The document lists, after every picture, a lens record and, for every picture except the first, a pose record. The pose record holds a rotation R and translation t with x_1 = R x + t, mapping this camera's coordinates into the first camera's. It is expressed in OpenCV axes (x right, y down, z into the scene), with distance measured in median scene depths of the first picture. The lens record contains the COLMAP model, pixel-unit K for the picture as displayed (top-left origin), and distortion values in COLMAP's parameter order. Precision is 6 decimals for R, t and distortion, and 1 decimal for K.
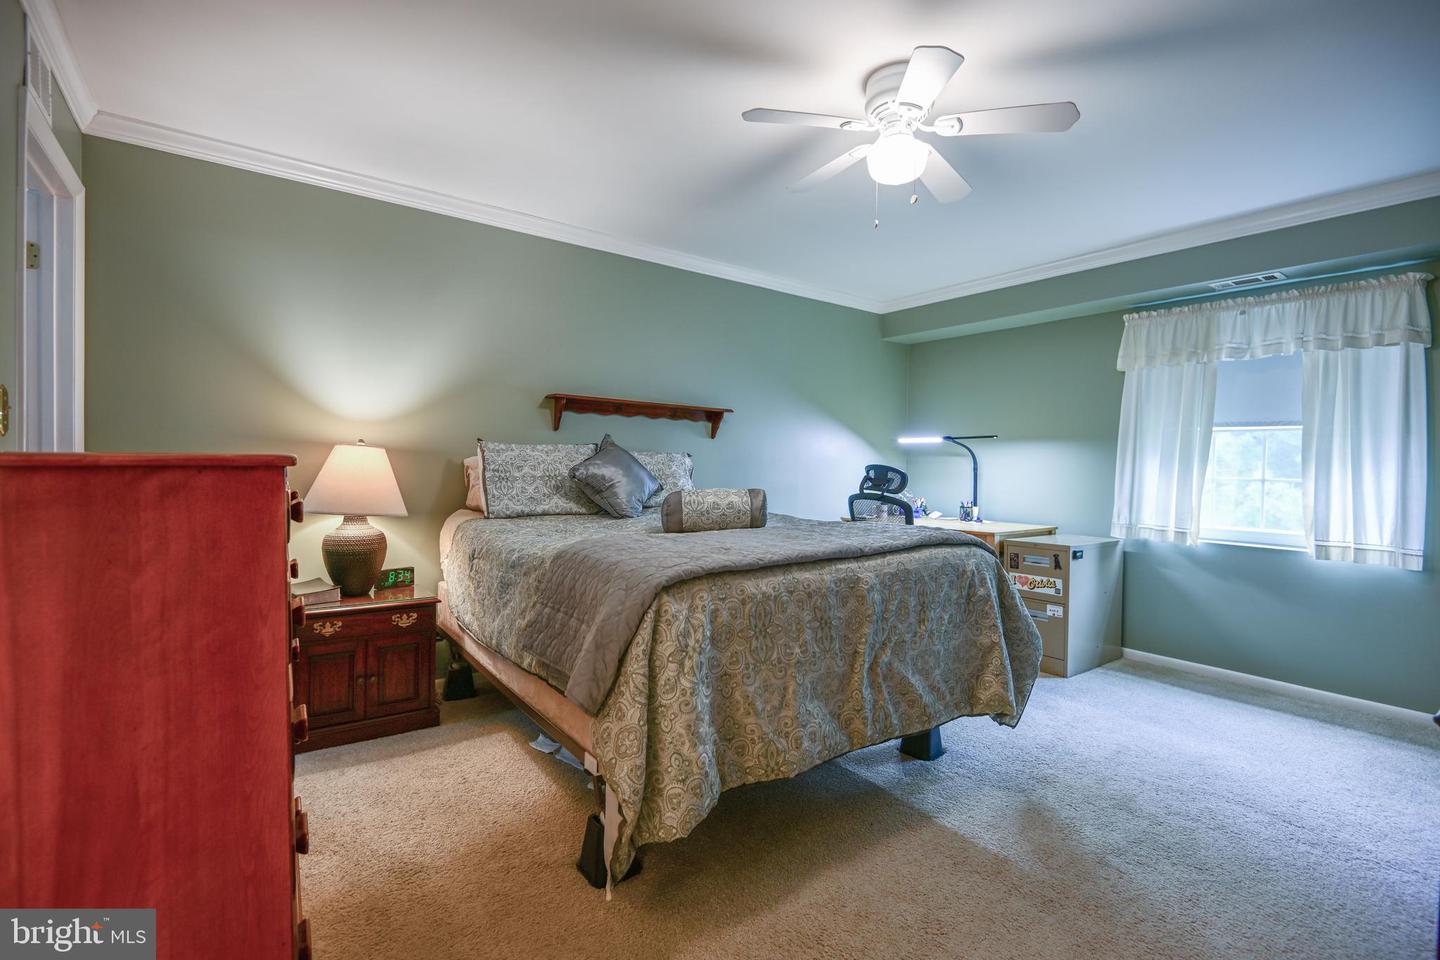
lens RADIAL K [[663.3, 0, 719.7], [0, 663.3, 473.5], [0, 0, 1]] dist [0.000874, -0.000791]
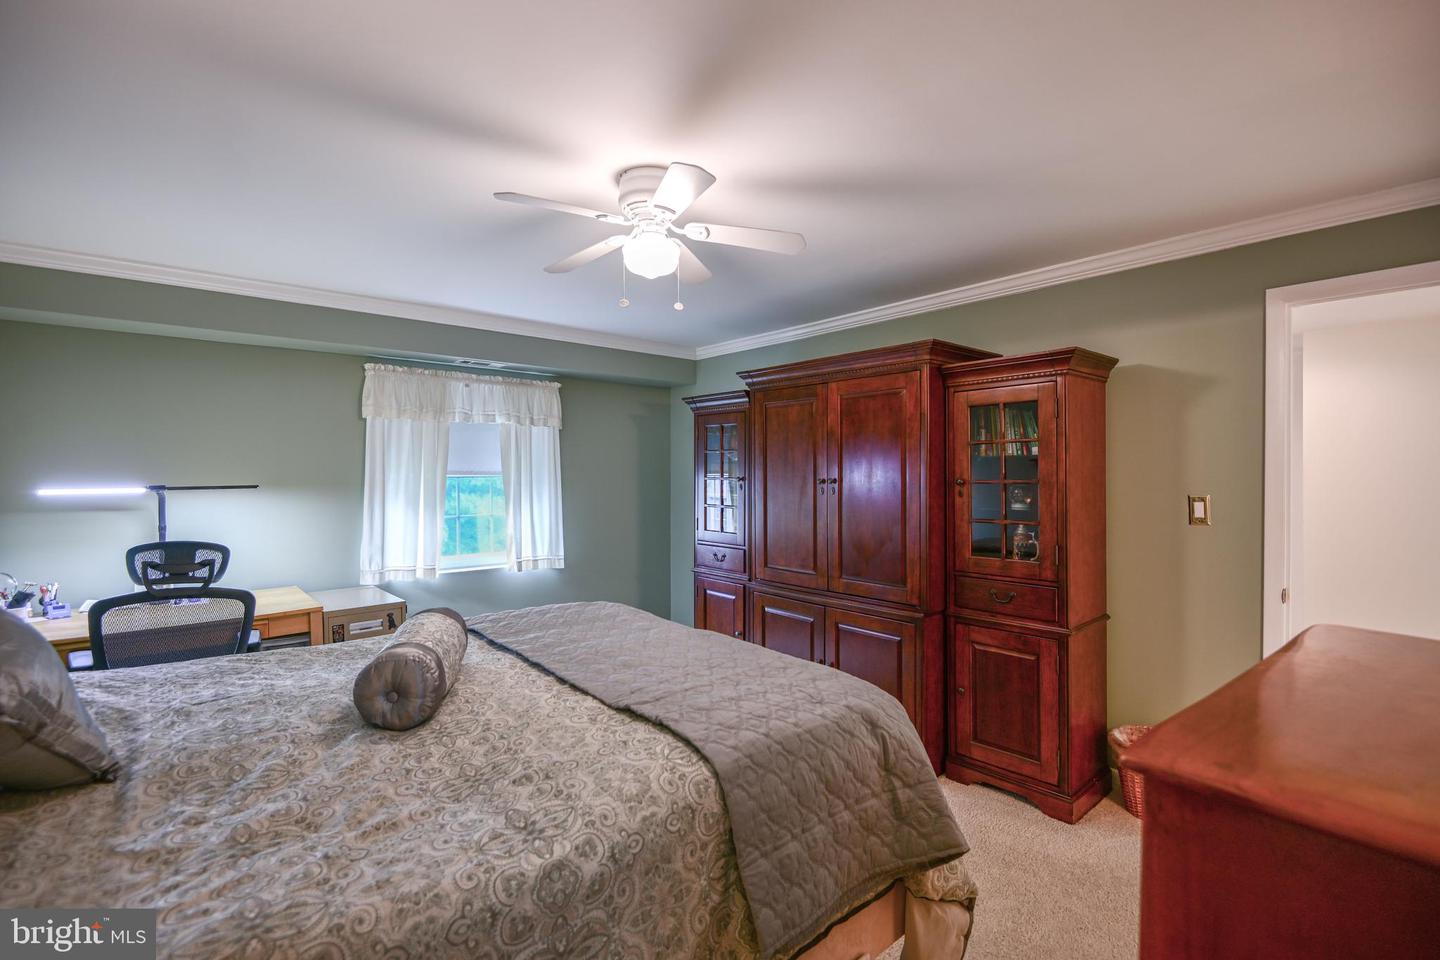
lens RADIAL K [[663.3, 0, 719.7], [0, 663.3, 473.5], [0, 0, 1]] dist [0.000874, -0.000791]
pose [[-0.066415, -0.020816, 0.997575, -0.464141], [0.014231, 0.999661, 0.021807, -0.091519], [-0.997691, 0.015645, -0.066096, 0.576574]]
